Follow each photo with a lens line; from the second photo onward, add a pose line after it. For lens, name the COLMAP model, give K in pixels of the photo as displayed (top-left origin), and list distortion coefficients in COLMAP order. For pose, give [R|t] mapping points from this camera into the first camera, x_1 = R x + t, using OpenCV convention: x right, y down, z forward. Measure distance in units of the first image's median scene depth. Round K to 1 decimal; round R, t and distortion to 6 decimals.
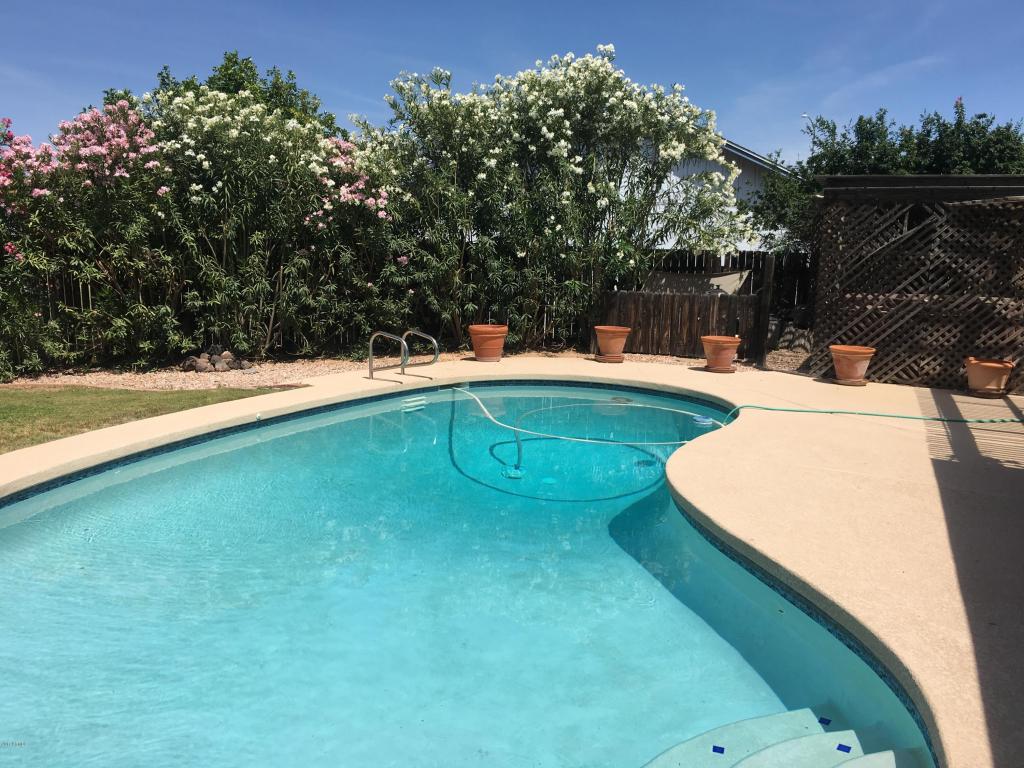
lens RADIAL K [[870.3, 0, 508.8], [0, 870.3, 386.6], [0, 0, 1]] dist [0.072007, -0.096193]
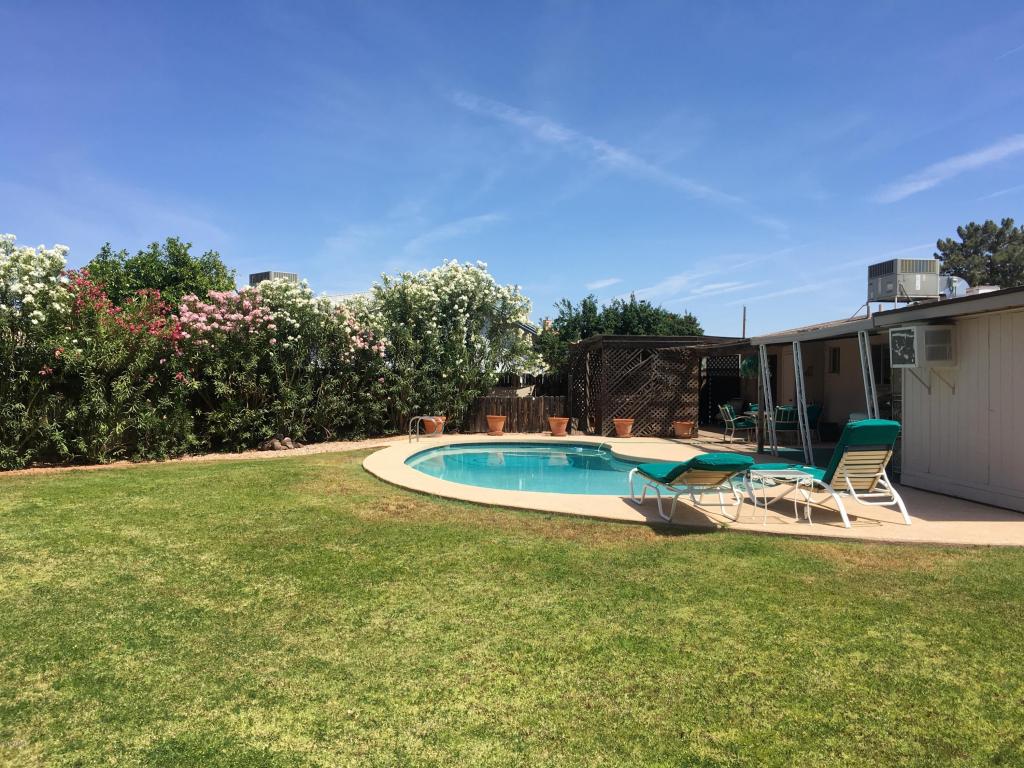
lens RADIAL K [[870.3, 0, 515.6], [0, 870.3, 384.0], [0, 0, 1]] dist [0.072007, -0.096193]
pose [[0.898159, -0.016399, 0.439365, -0.641278], [0.081816, 0.988084, -0.130371, 0.104919], [-0.431992, 0.153041, 0.888798, -0.614505]]
